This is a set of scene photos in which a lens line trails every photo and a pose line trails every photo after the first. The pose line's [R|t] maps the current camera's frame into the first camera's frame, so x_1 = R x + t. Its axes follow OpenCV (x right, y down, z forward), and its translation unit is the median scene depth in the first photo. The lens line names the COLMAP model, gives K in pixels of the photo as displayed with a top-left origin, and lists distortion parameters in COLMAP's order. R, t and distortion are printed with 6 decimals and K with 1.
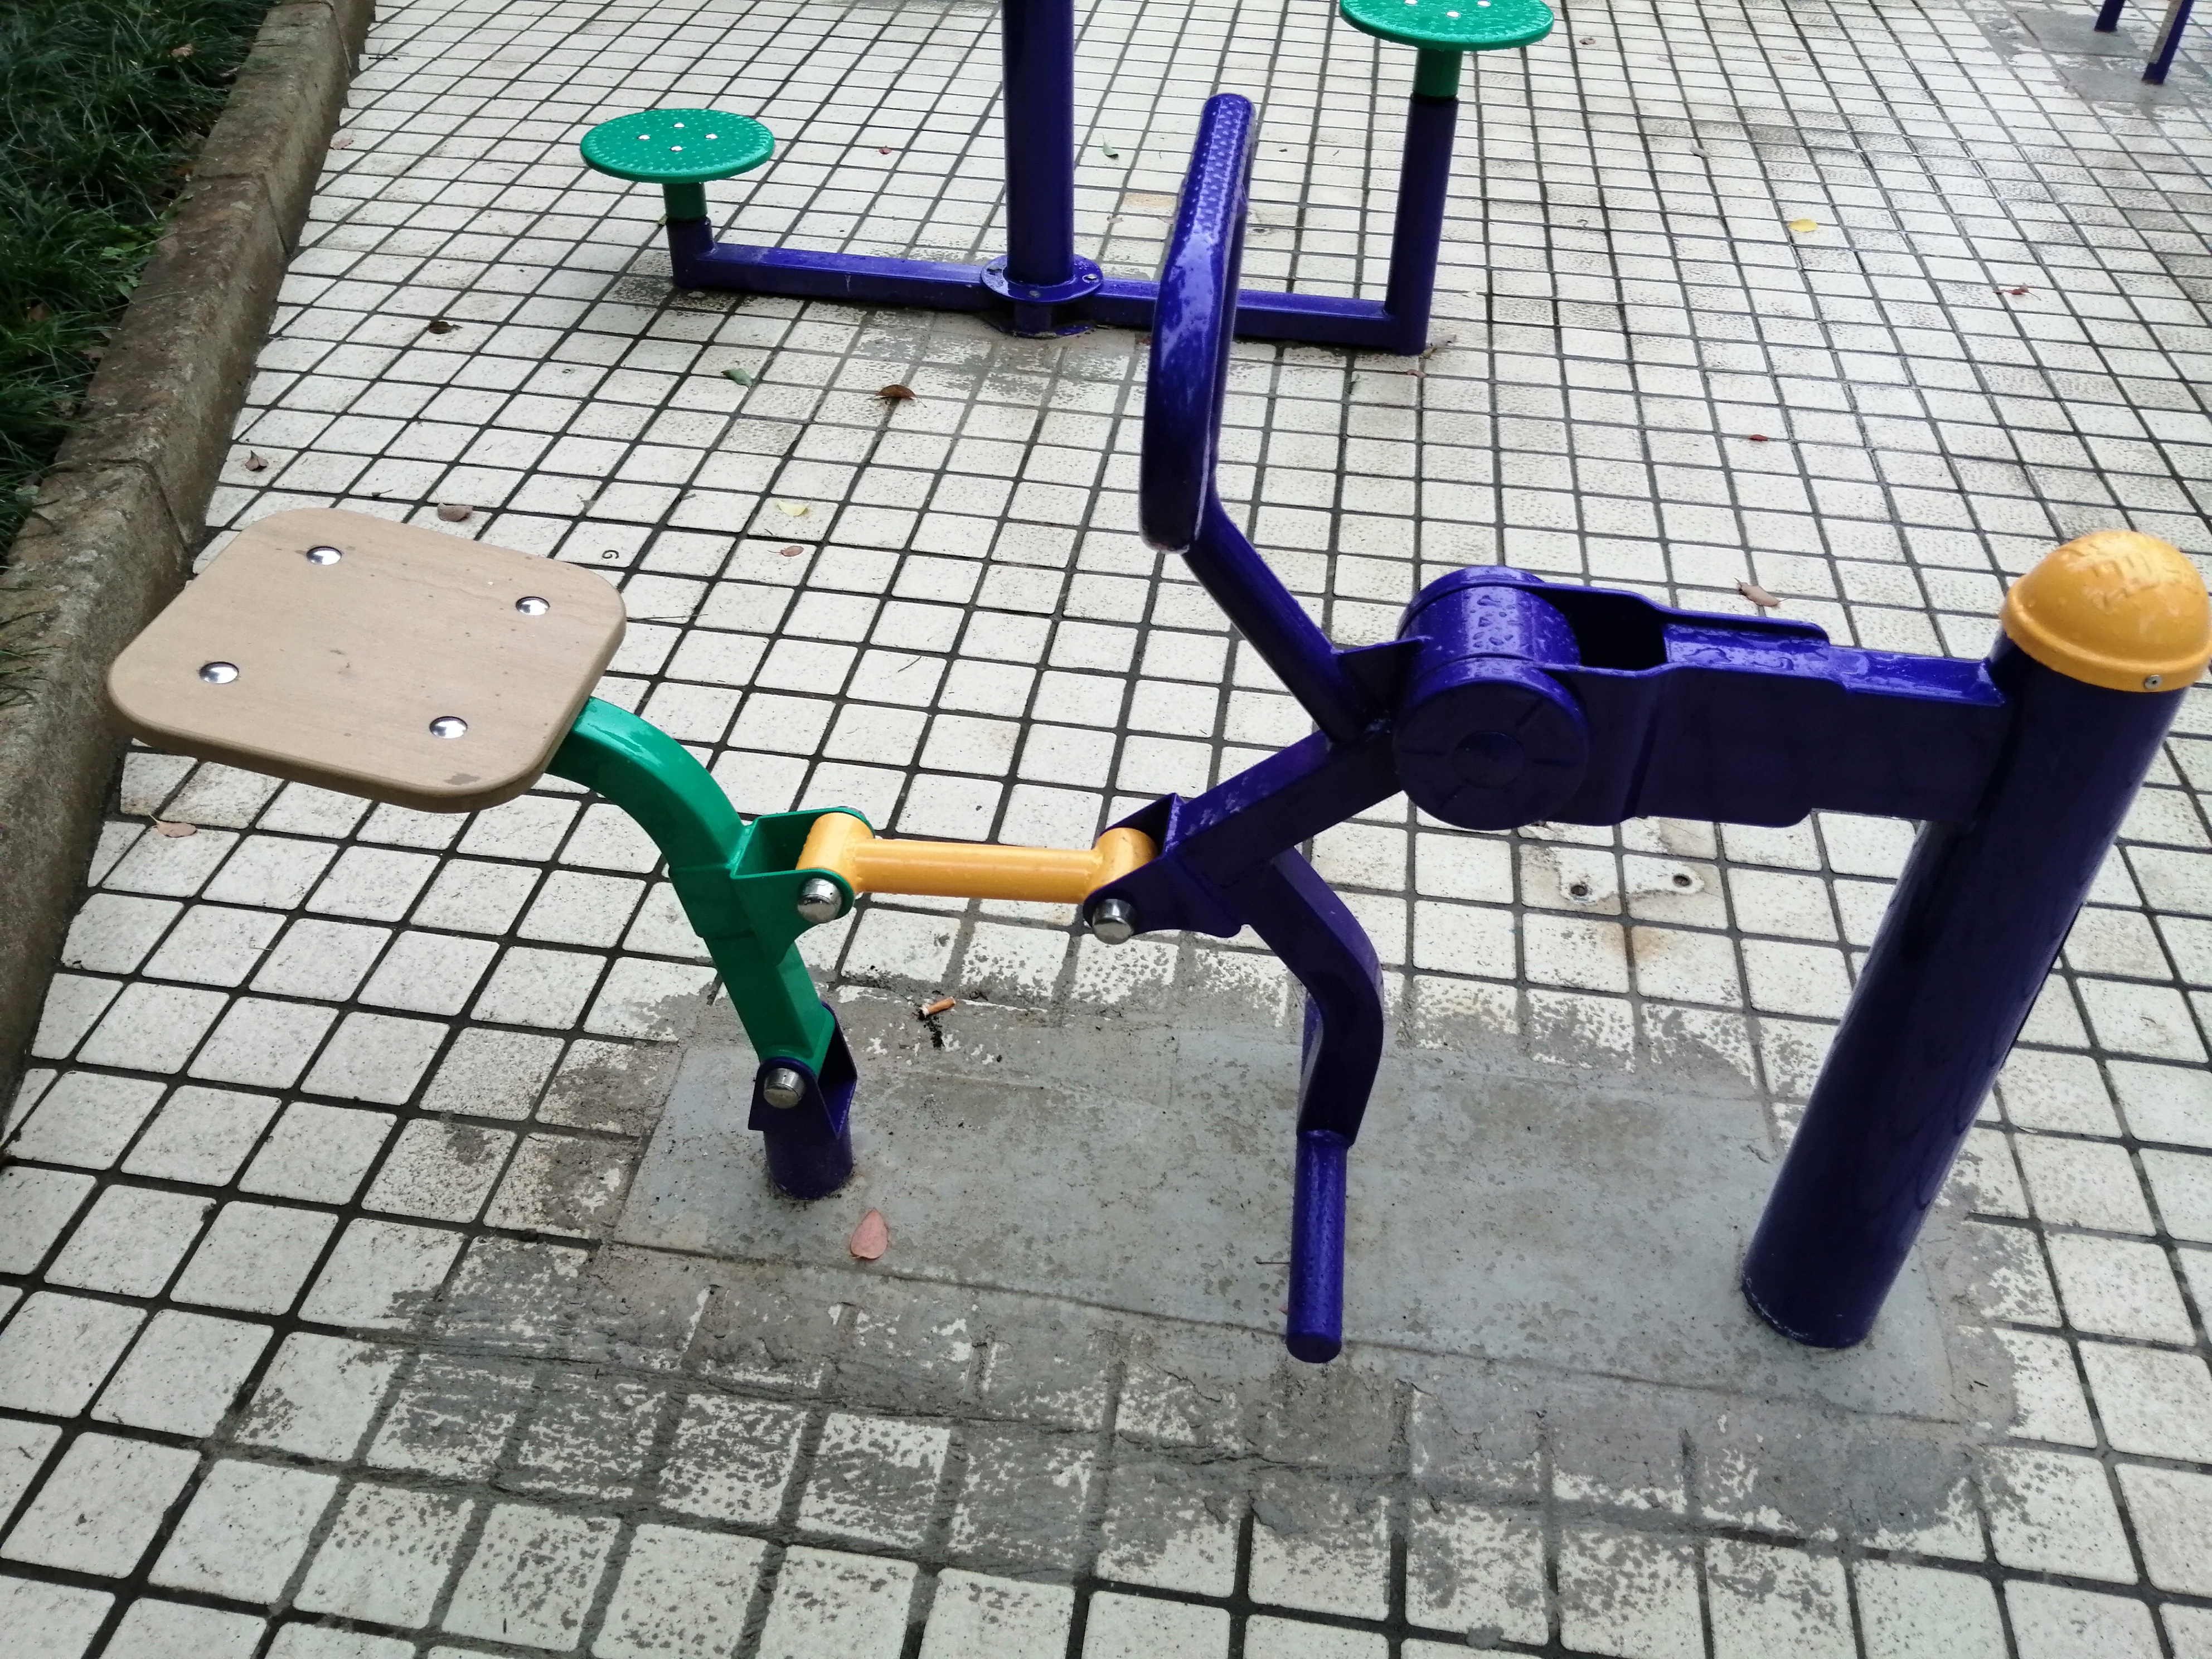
lens RADIAL K [[1767.0, 0, 1094.9], [0, 1767.0, 803.0], [0, 0, 1]] dist [0.036725, -0.076290]
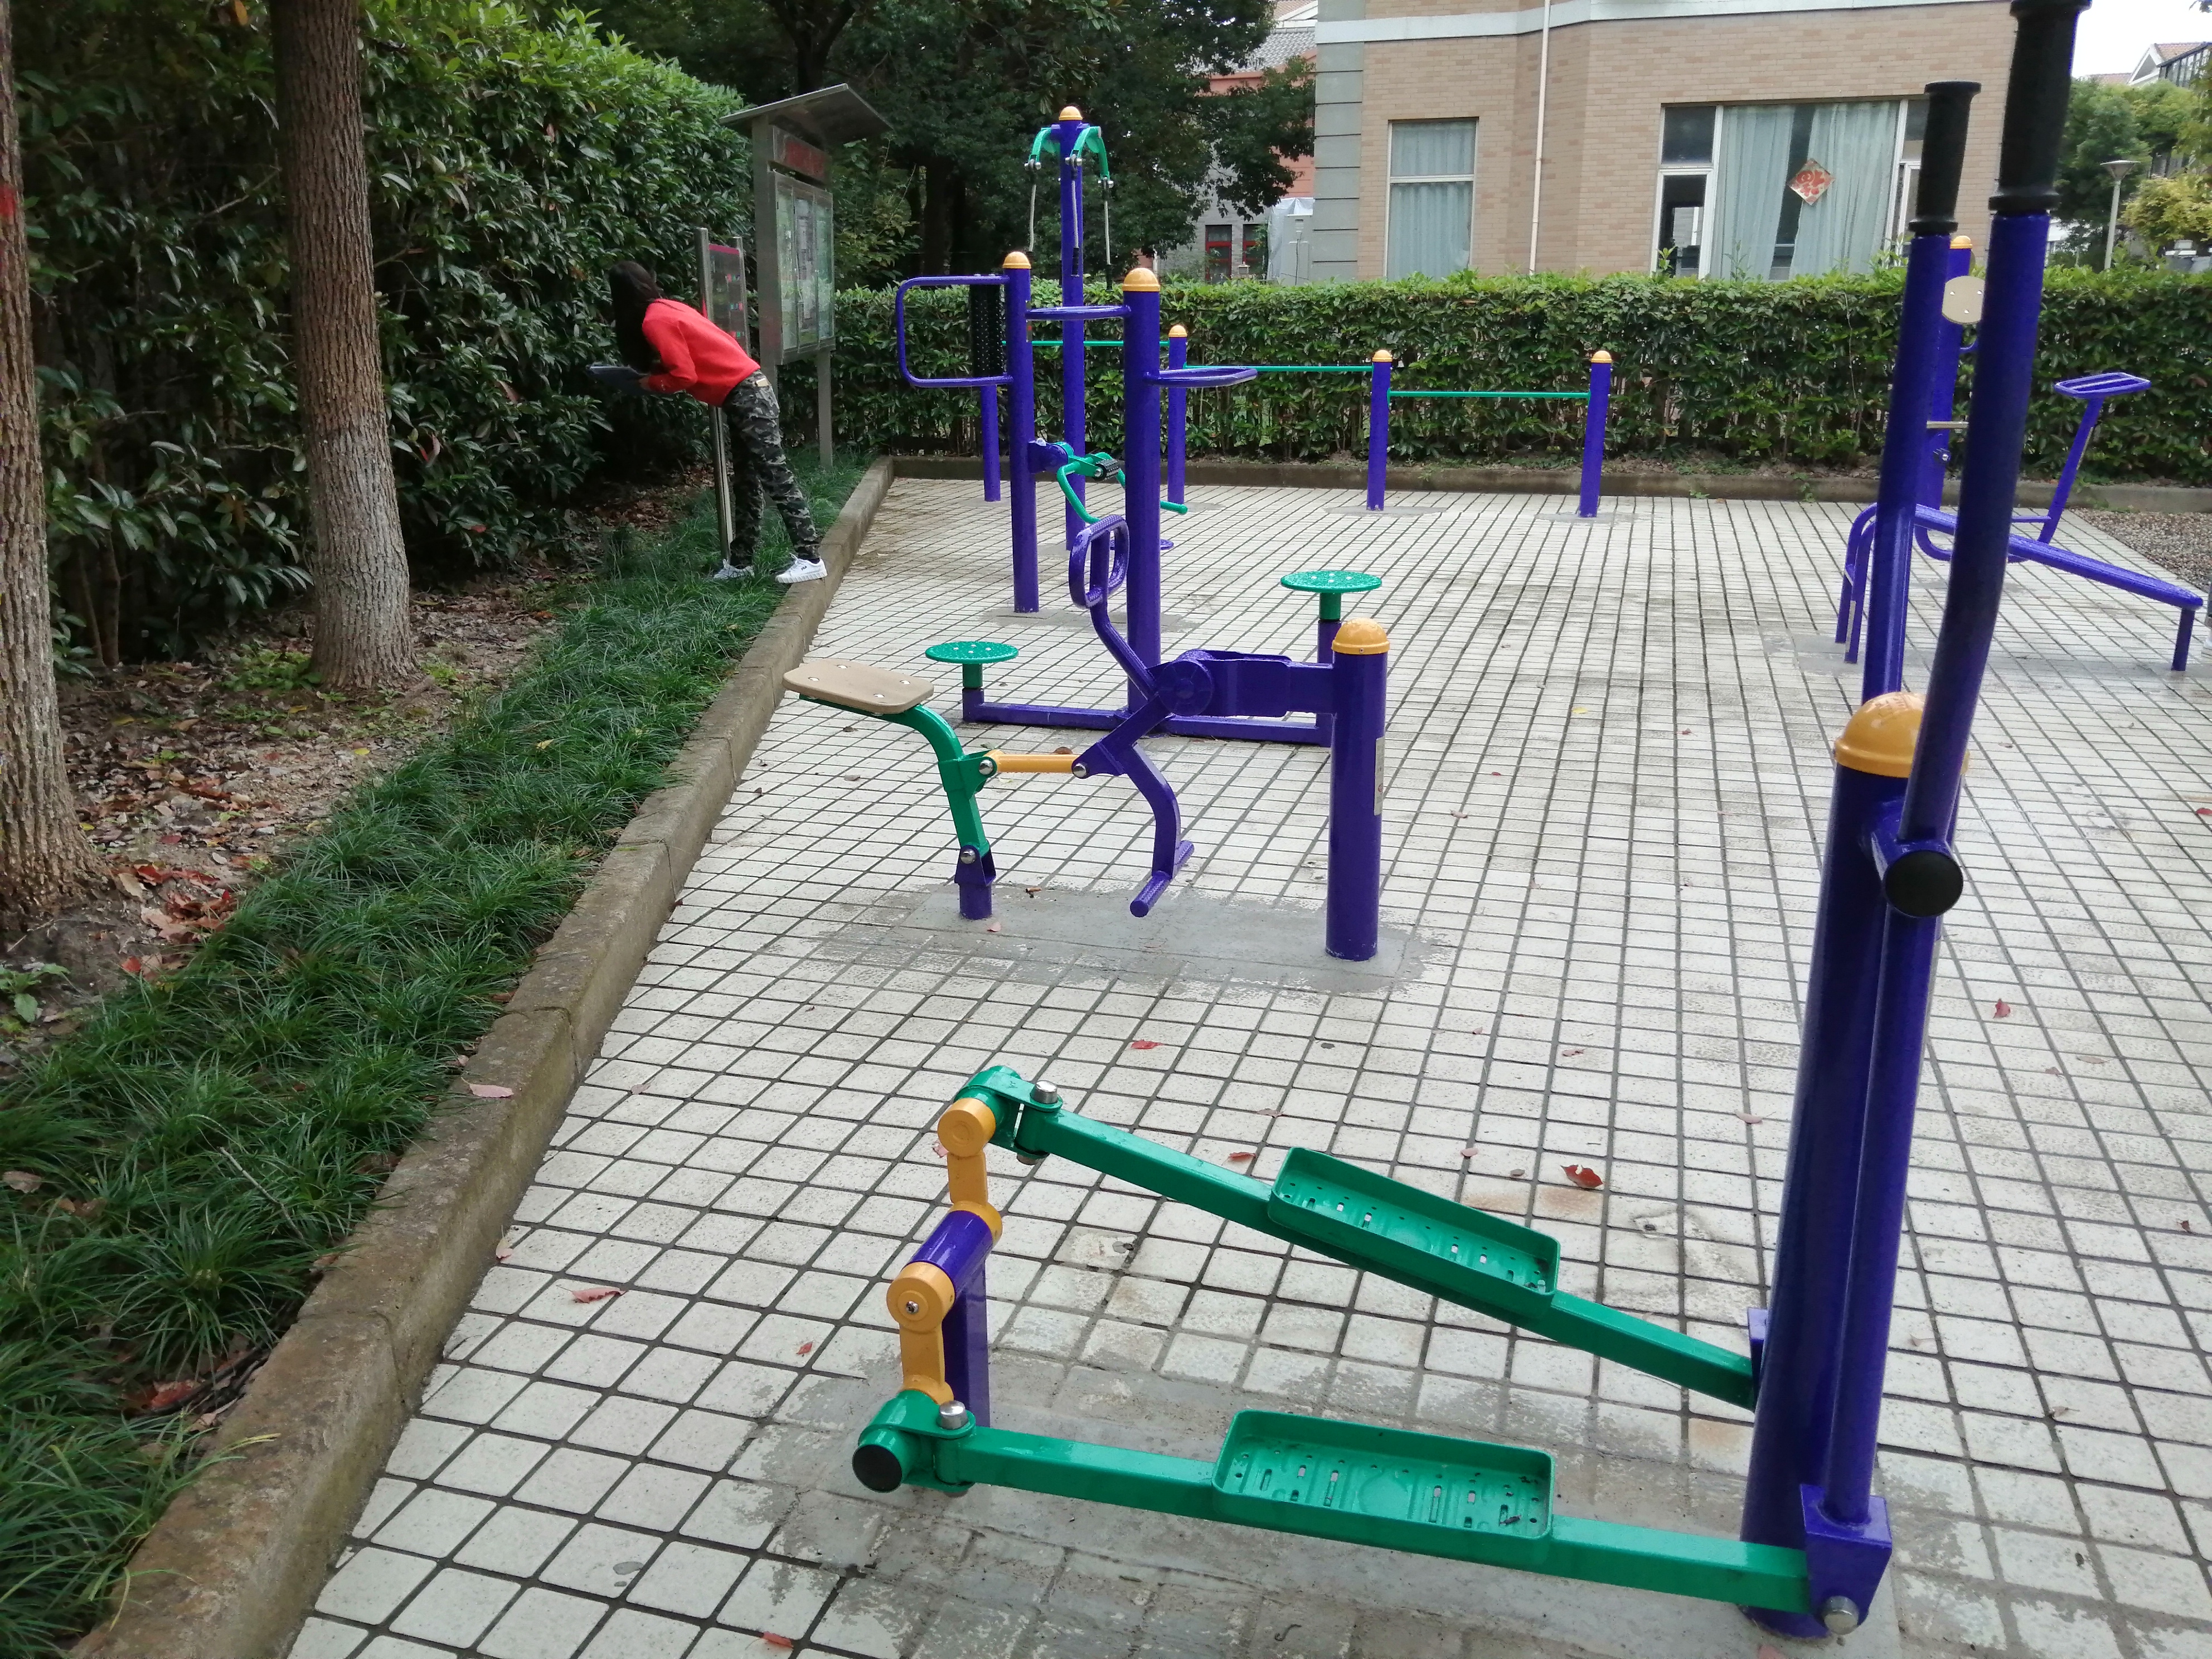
lens RADIAL K [[1767.0, 0, 1100.6], [0, 1767.0, 844.5], [0, 0, 1]] dist [0.036725, -0.076290]
pose [[0.988303, 0.015411, -0.151723, 0.221430], [-0.071739, 0.924912, -0.373352, 0.575238], [0.134577, 0.379870, 0.915198, -0.743416]]
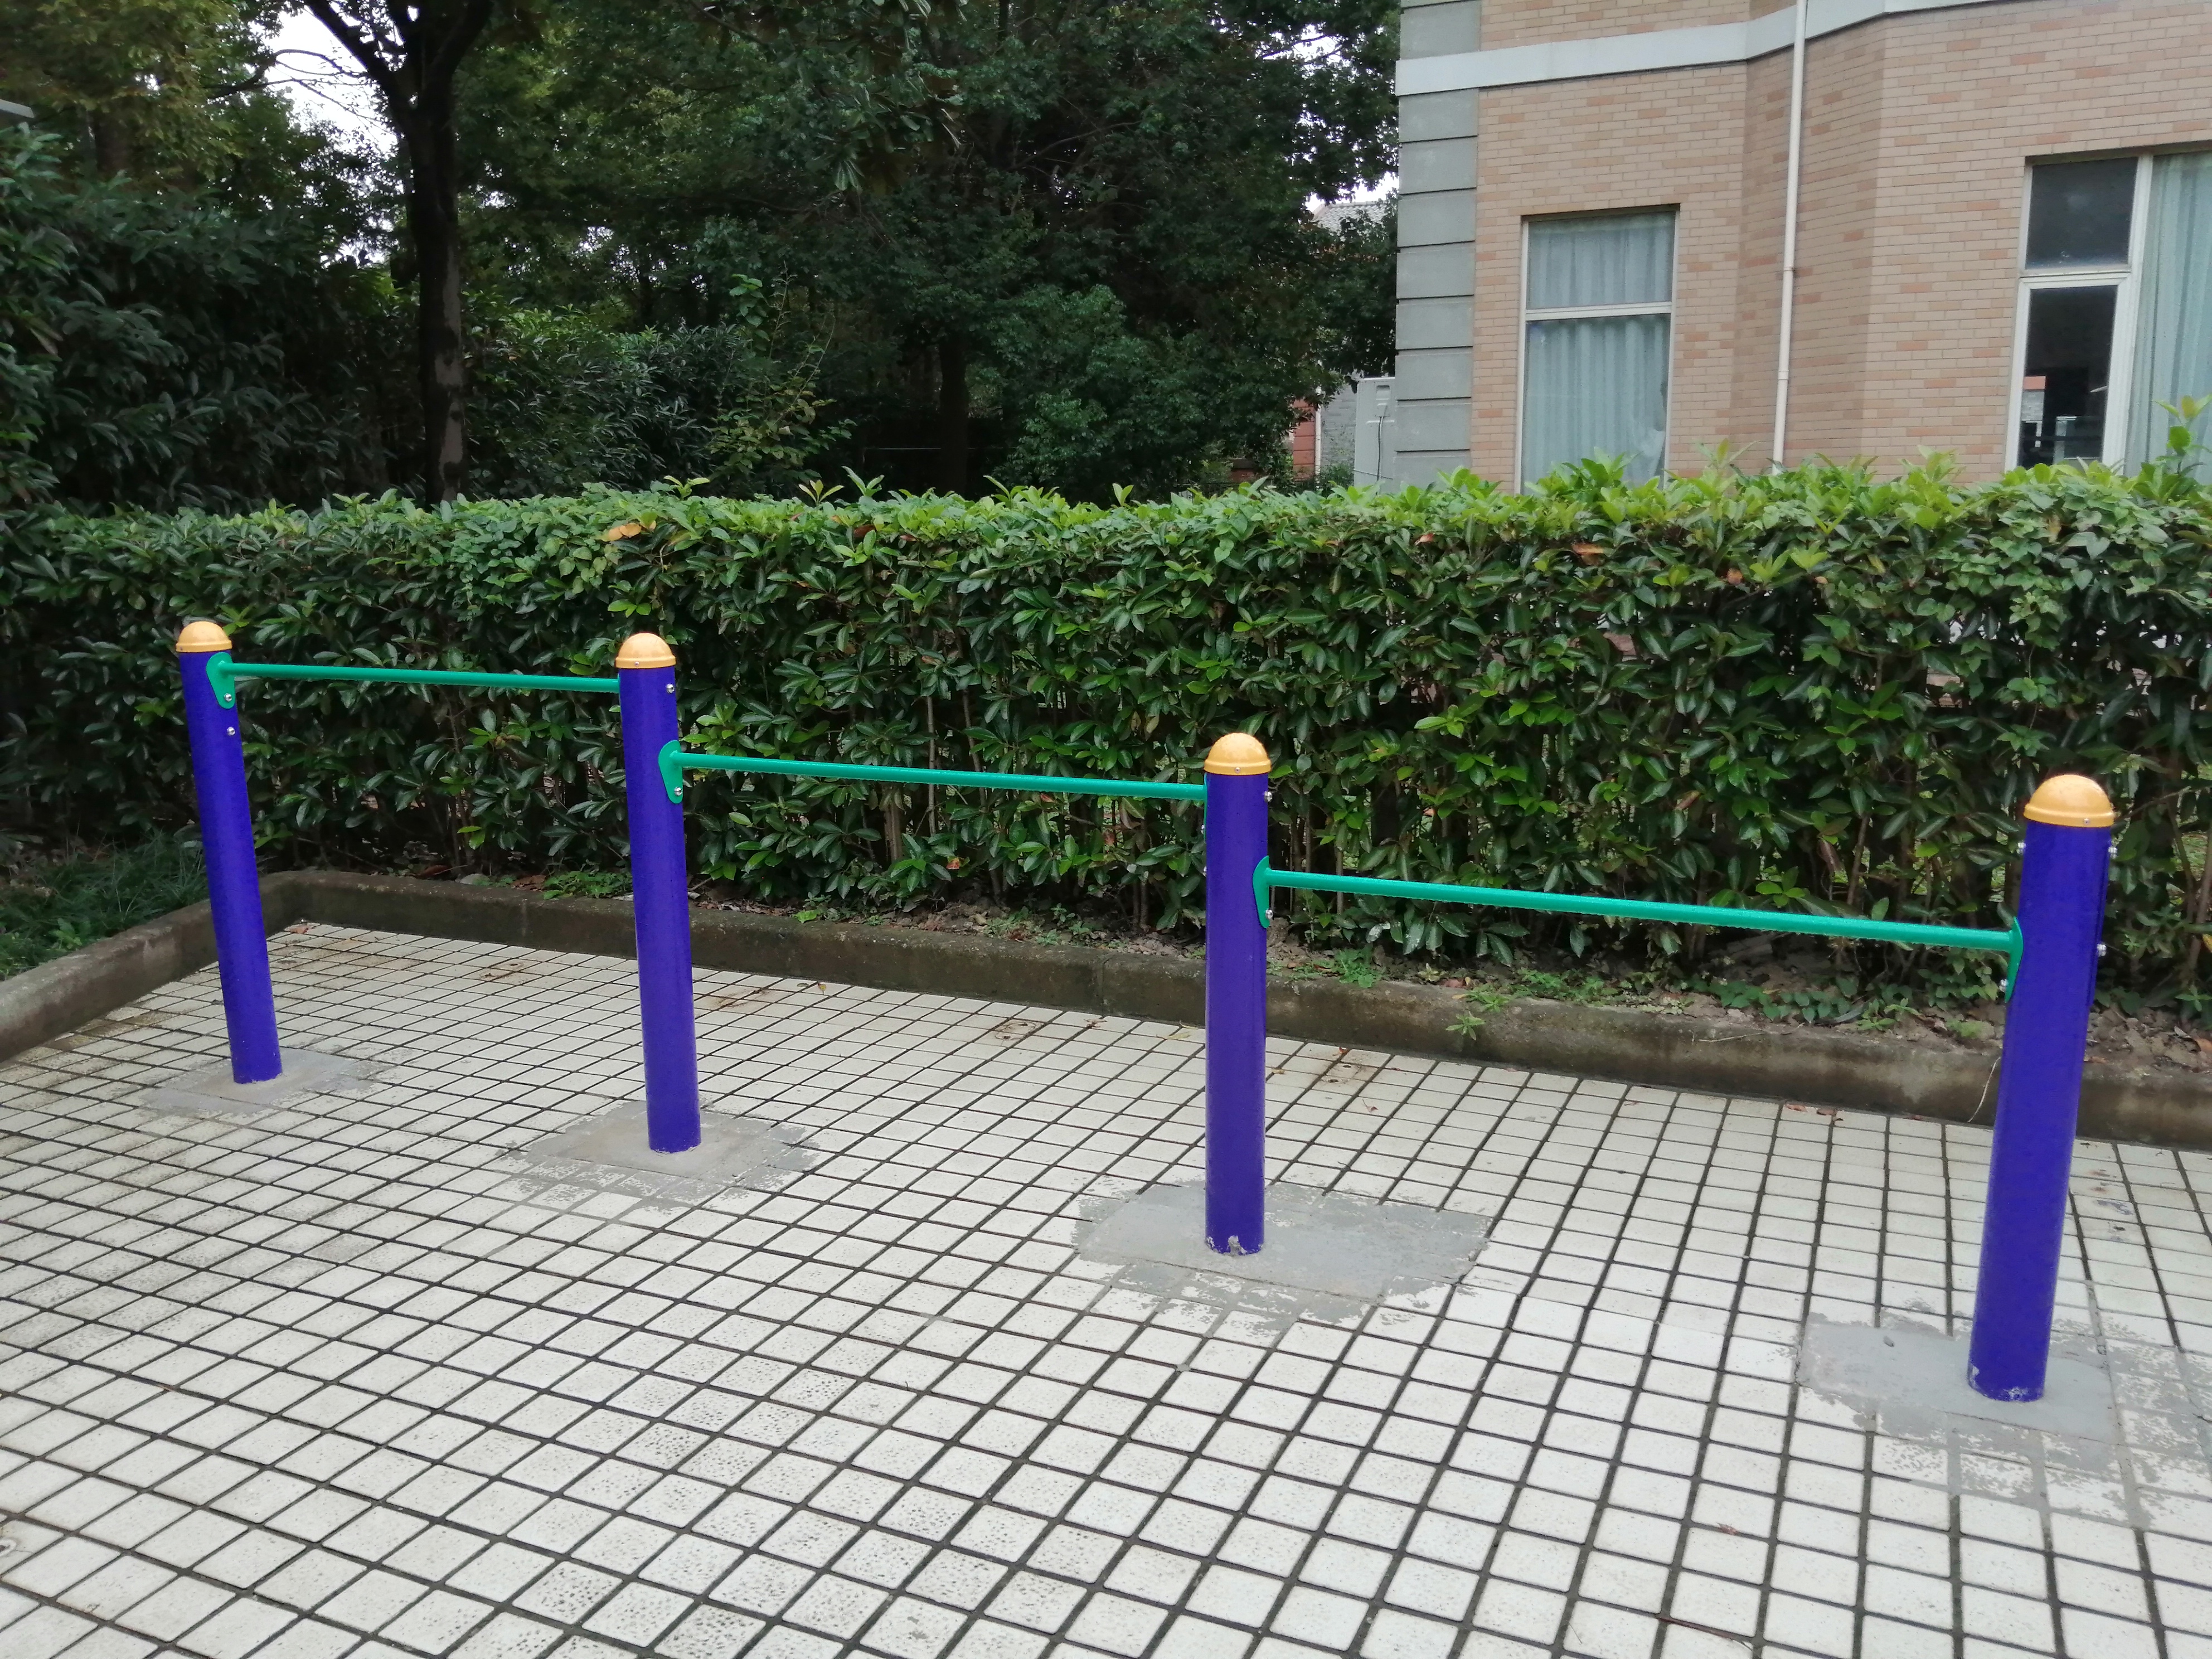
lens RADIAL K [[1767.0, 0, 1104.2], [0, 1767.0, 844.1], [0, 0, 1]] dist [0.036725, -0.076290]
pose [[0.960782, 0.018858, -0.276663, 0.439422], [-0.147883, 0.878821, -0.453657, -1.206877], [0.234582, 0.476780, 0.847144, 1.390018]]
